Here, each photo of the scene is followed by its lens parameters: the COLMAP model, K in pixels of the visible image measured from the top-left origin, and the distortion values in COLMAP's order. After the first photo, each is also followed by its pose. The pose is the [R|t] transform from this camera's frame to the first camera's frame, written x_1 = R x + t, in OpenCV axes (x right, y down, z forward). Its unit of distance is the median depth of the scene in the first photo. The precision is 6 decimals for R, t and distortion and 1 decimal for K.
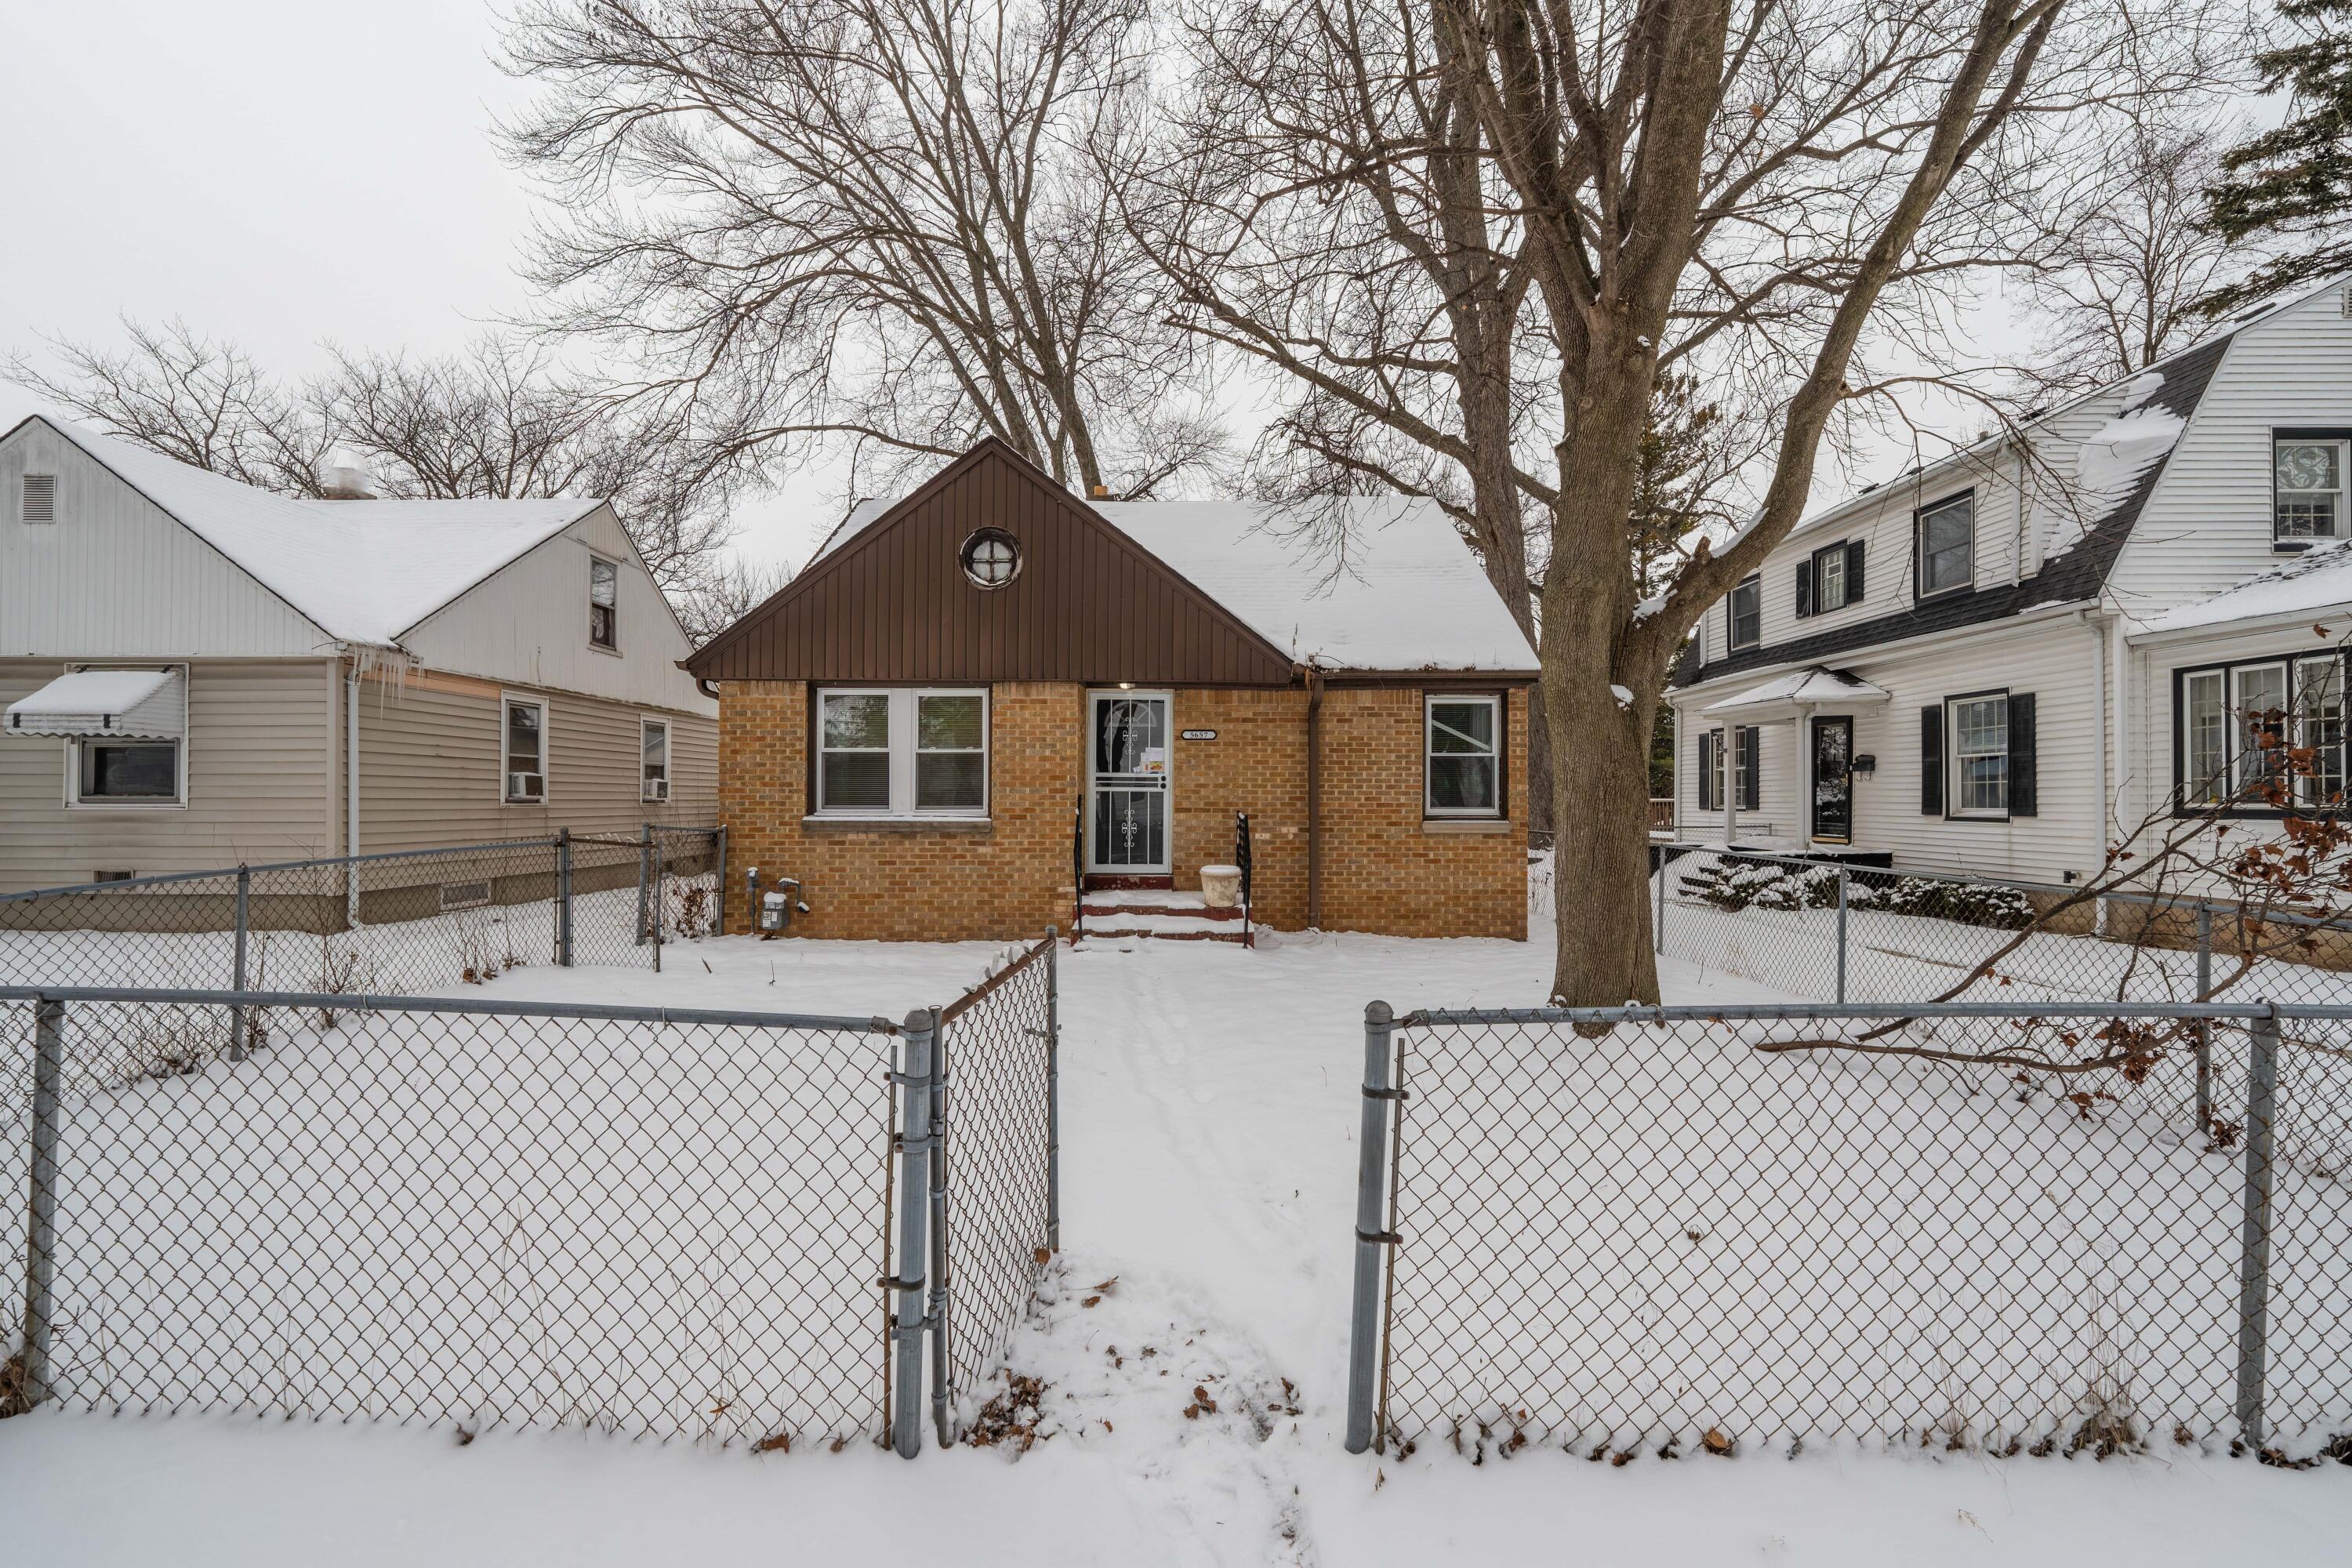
lens RADIAL K [[953.9, 0, 1176.4], [0, 953.9, 788.7], [0, 0, 1]] dist [0.001056, -0.000944]
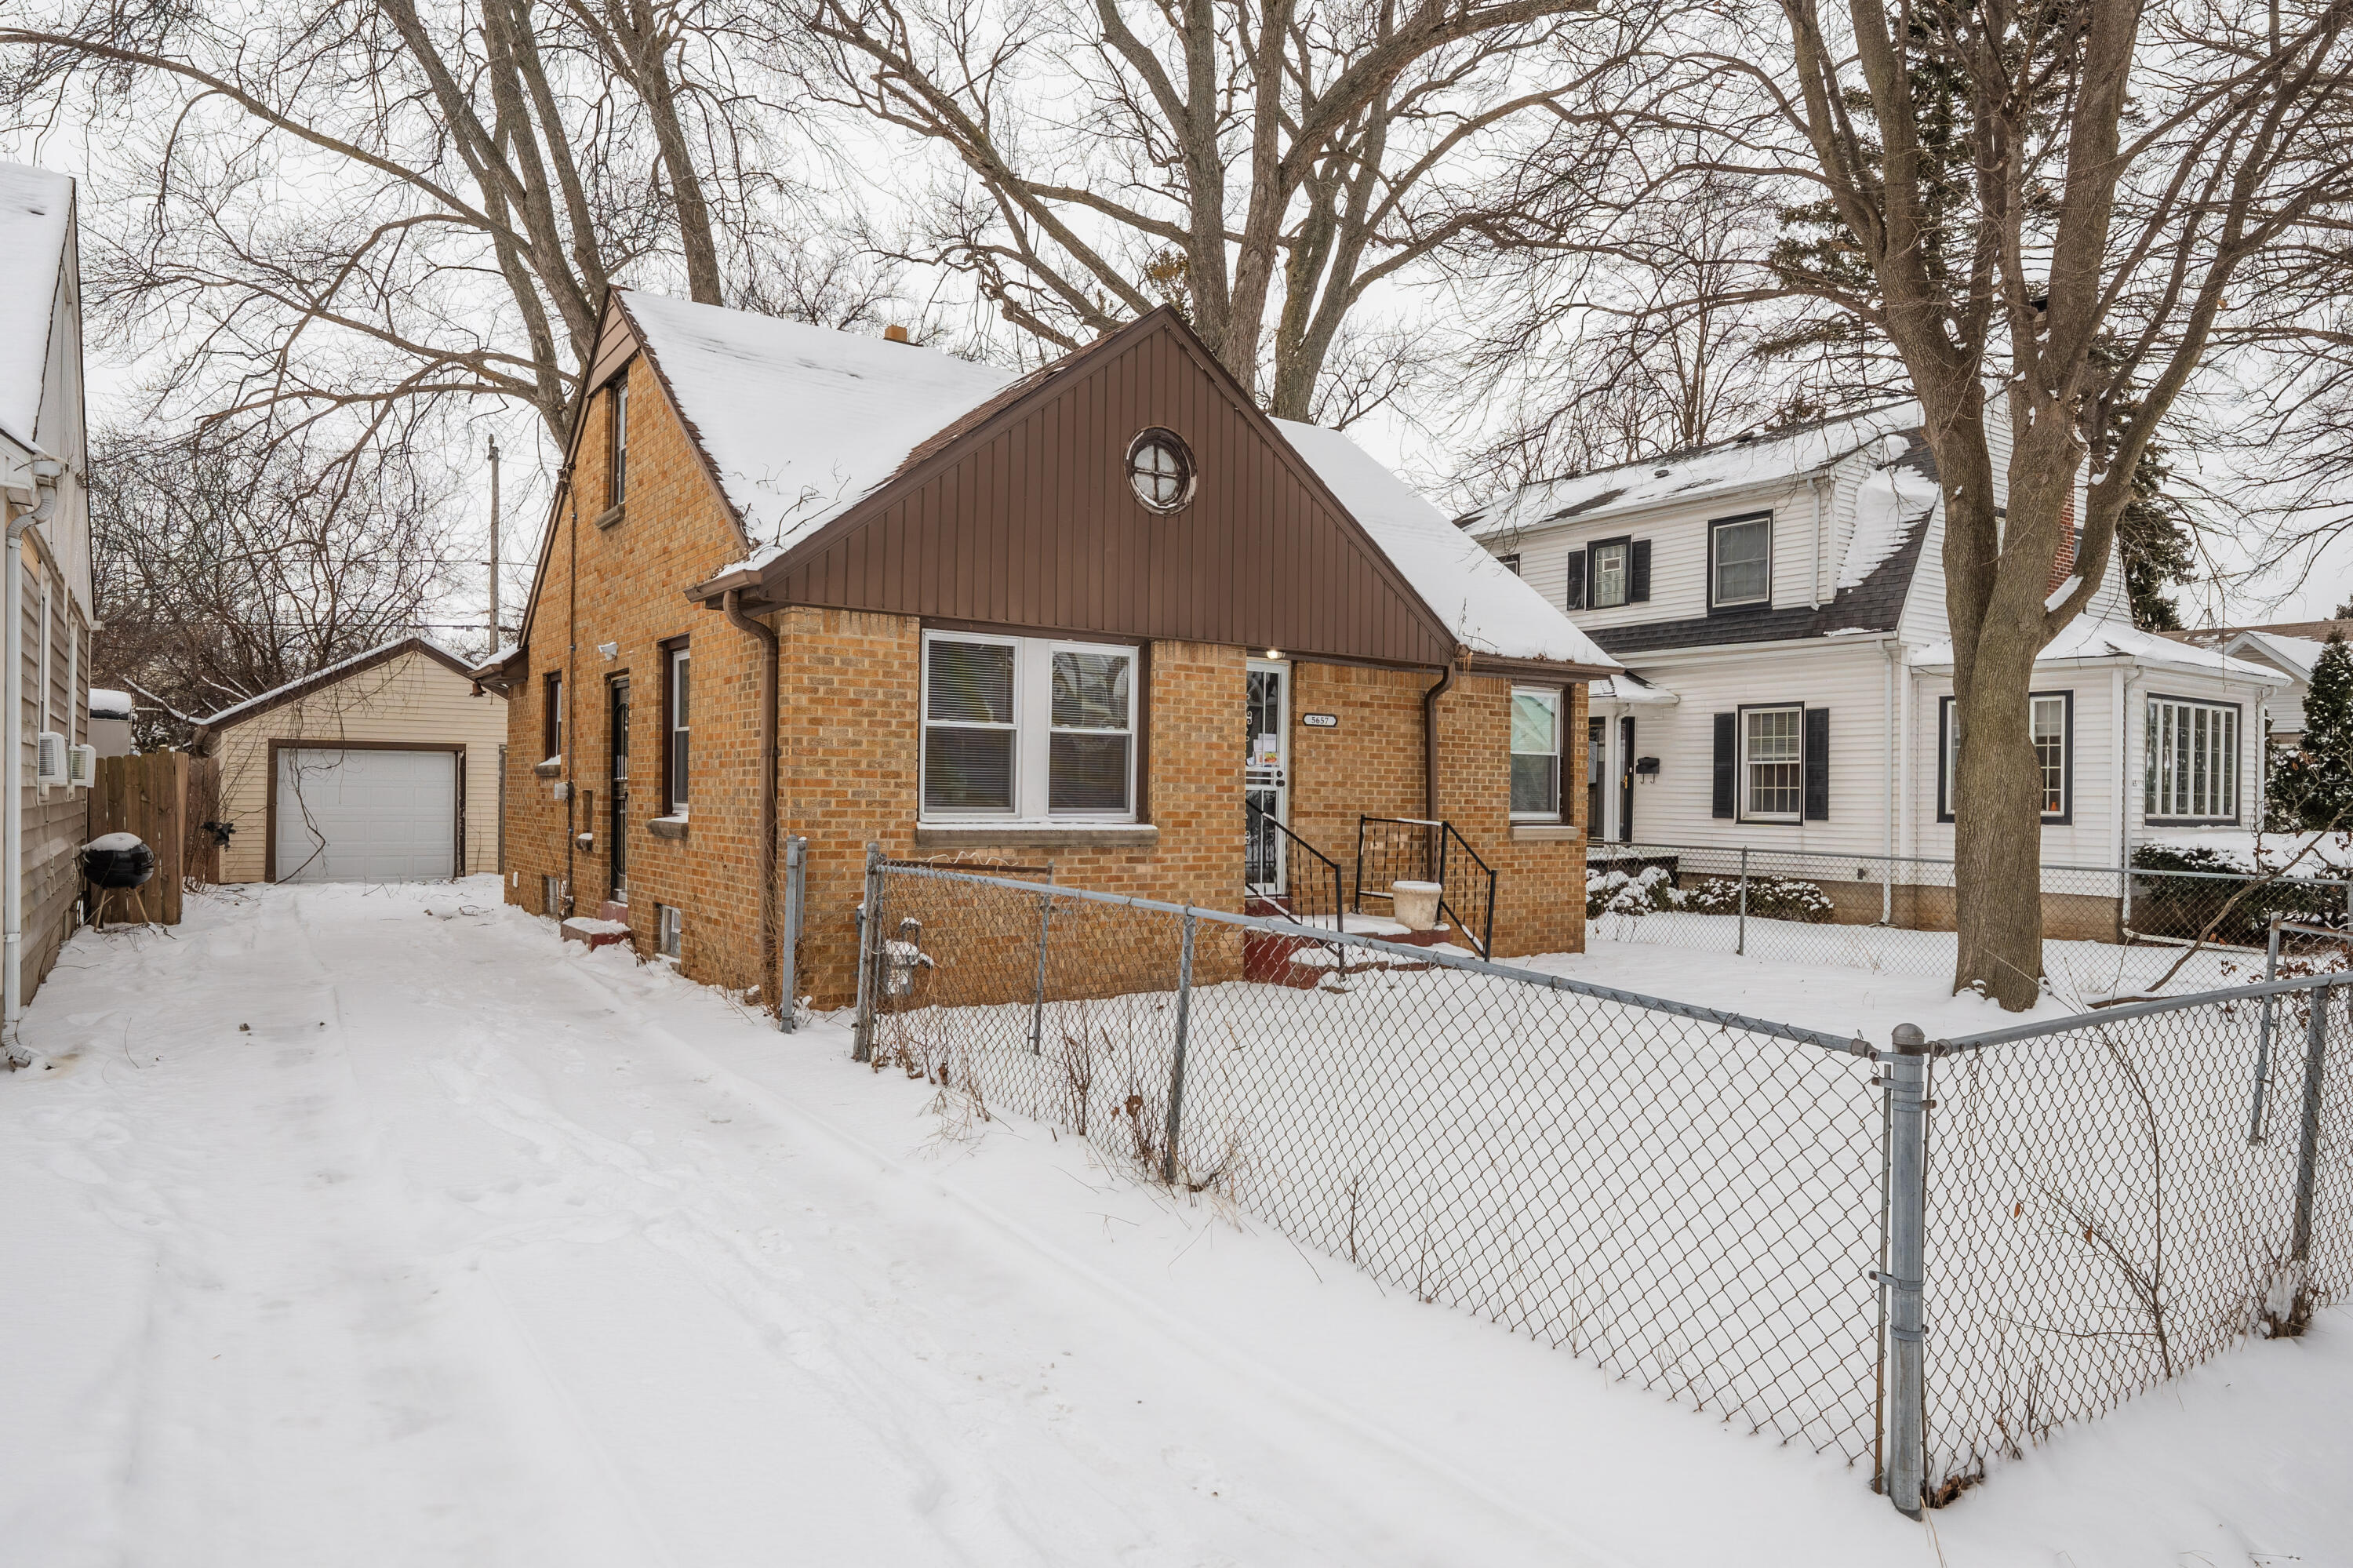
lens RADIAL K [[1458.6, 0, 1177.5], [0, 1458.6, 793.9], [0, 0, 1]] dist [0.000164, -0.000031]
pose [[0.812316, 0.009316, 0.583143, -0.755410], [-0.018119, 0.999793, 0.009268, -0.003631], [-0.582935, -0.018094, 0.812317, 0.071647]]
